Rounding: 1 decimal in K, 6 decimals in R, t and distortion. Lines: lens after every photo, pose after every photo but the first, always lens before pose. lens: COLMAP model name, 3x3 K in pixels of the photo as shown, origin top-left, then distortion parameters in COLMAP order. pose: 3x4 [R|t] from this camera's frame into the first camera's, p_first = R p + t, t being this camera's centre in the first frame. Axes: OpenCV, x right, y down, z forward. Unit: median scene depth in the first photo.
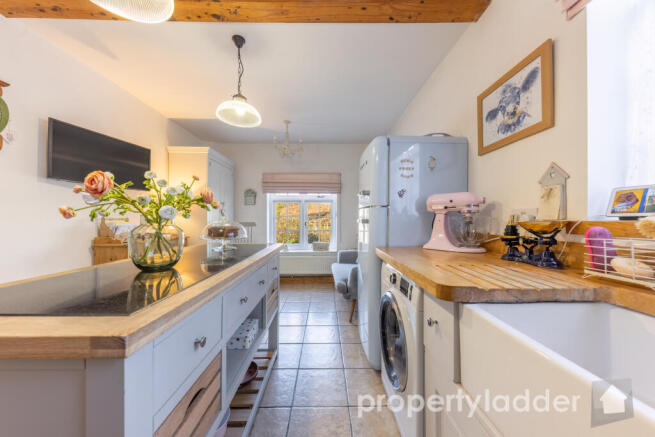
lens RADIAL K [[229.1, 0, 326.7], [0, 229.1, 218.9], [0, 0, 1]] dist [-0.001323, -0.000372]
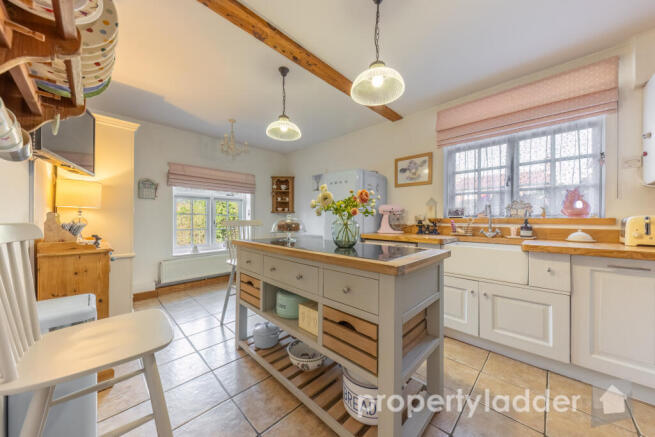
lens RADIAL K [[229.1, 0, 330.3], [0, 229.1, 218.2], [0, 0, 1]] dist [-0.001323, -0.000372]
pose [[0.696893, 0.004783, 0.717159, -1.215016], [-0.004953, 0.999986, -0.001856, 0.012335], [-0.717158, -0.002259, 0.696907, -0.034328]]
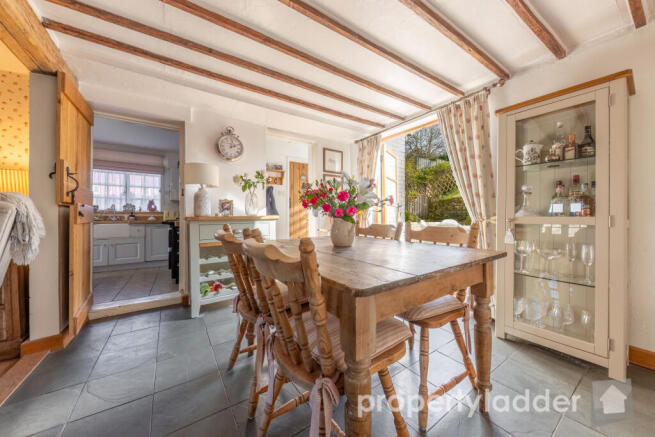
lens RADIAL K [[229.1, 0, 324.7], [0, 229.1, 217.0], [0, 0, 1]] dist [-0.001323, -0.000372]
pose [[-0.549594, 0.000220, 0.835432, -3.464709], [-0.005396, 0.999978, -0.003813, 0.073396], [-0.835415, -0.006604, -0.549581, -0.402275]]
